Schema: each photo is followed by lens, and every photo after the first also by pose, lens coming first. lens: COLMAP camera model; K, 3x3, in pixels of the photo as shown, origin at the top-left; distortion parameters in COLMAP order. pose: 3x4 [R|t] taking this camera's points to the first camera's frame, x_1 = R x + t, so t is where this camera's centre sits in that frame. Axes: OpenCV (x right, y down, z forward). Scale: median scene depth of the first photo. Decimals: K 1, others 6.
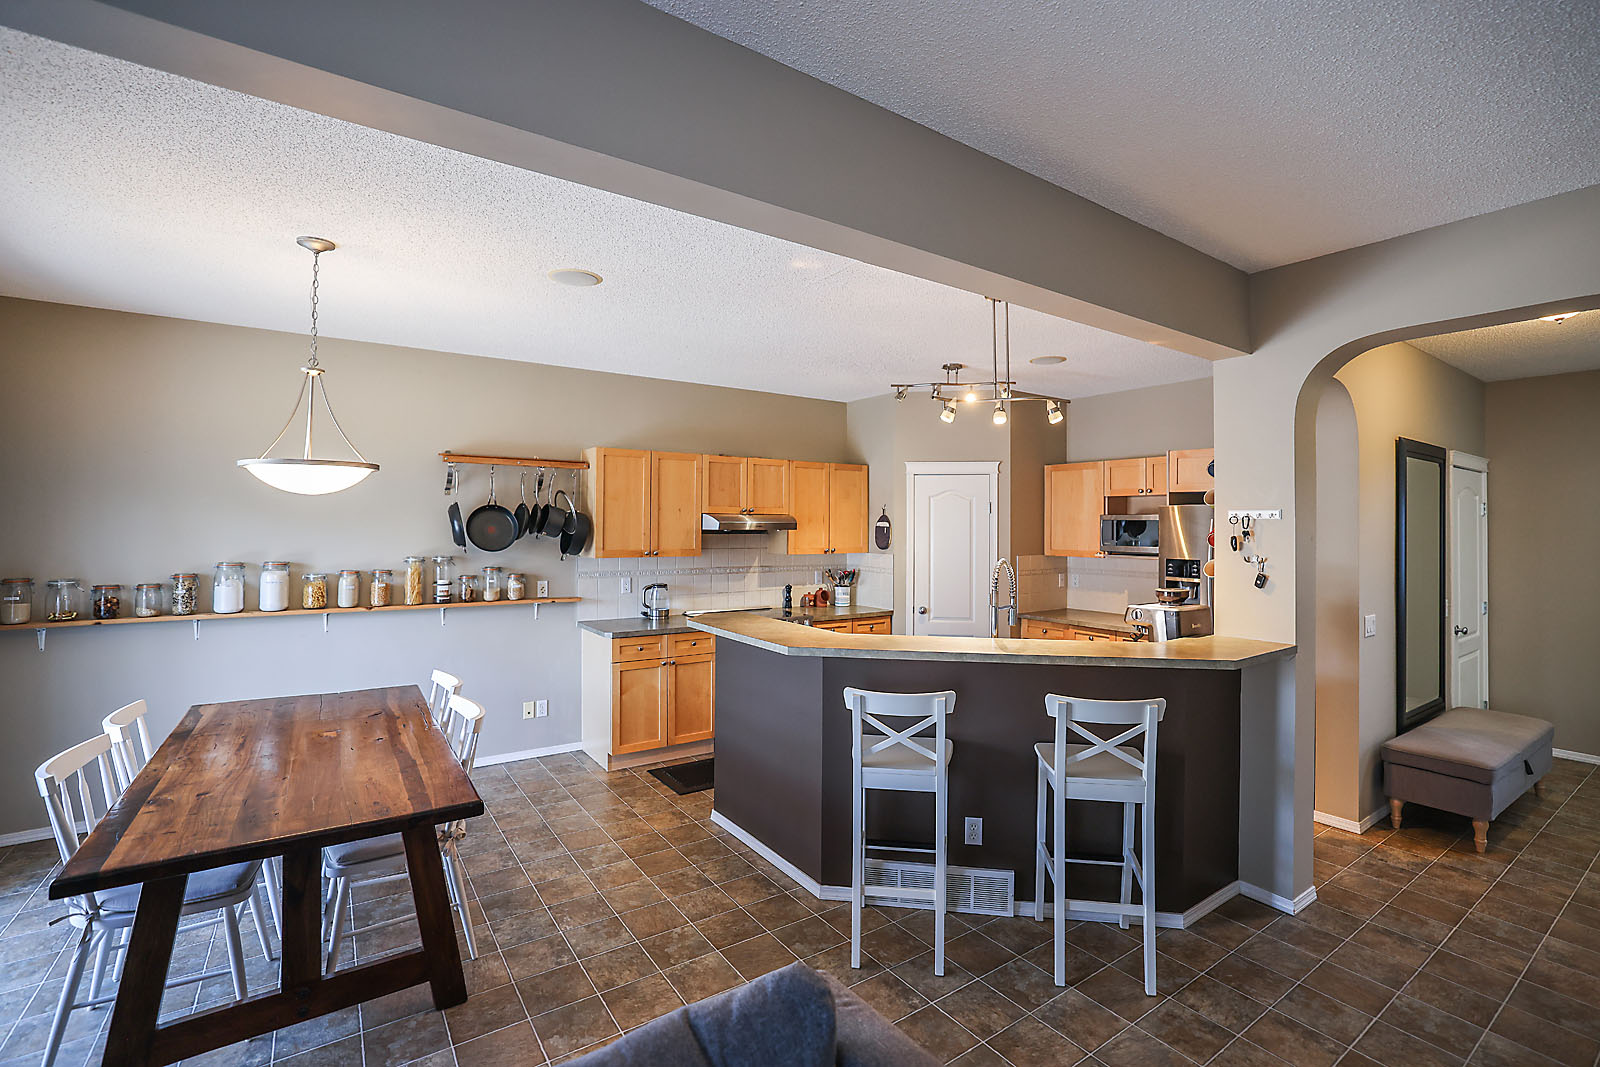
lens RADIAL K [[726.5, 0, 800.5], [0, 726.5, 520.4], [0, 0, 1]] dist [-0.042152, 0.019261]
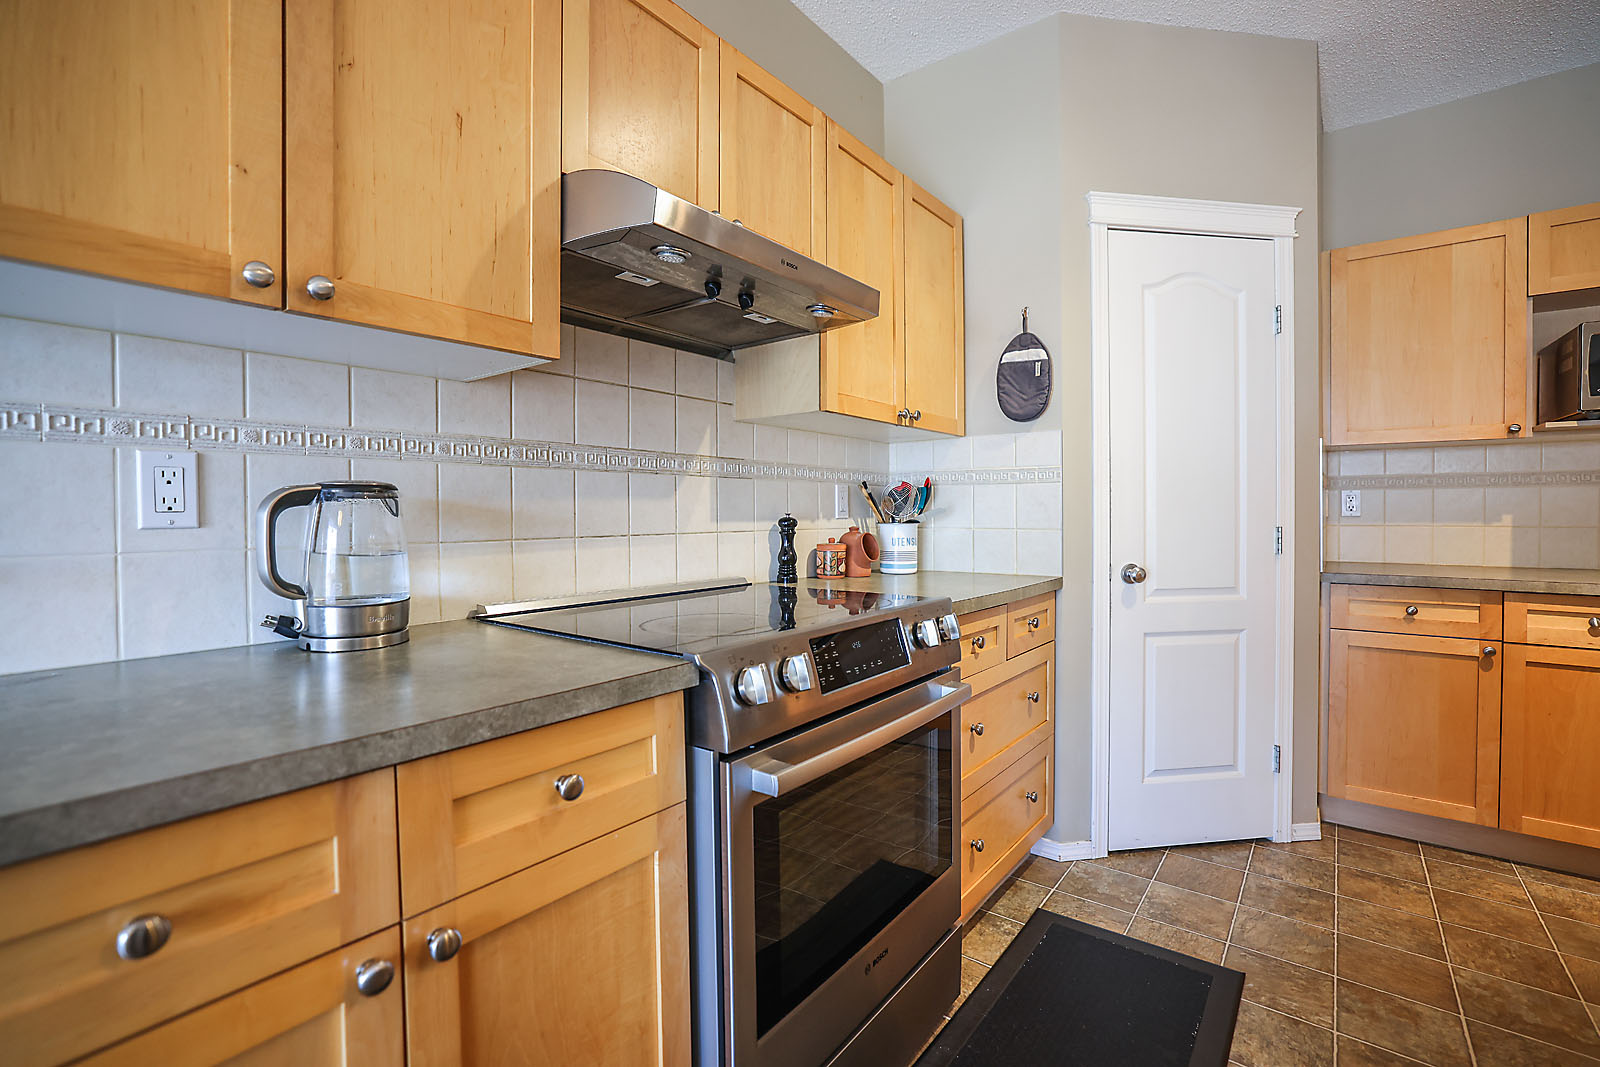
lens RADIAL K [[726.5, 0, 800.5], [0, 726.5, 520.4], [0, 0, 1]] dist [-0.042152, 0.019261]
pose [[0.950034, -0.012566, 0.311892, -0.136288], [0.006042, 0.999742, 0.021874, 0.094815], [-0.312086, -0.018897, 0.949866, 0.758225]]
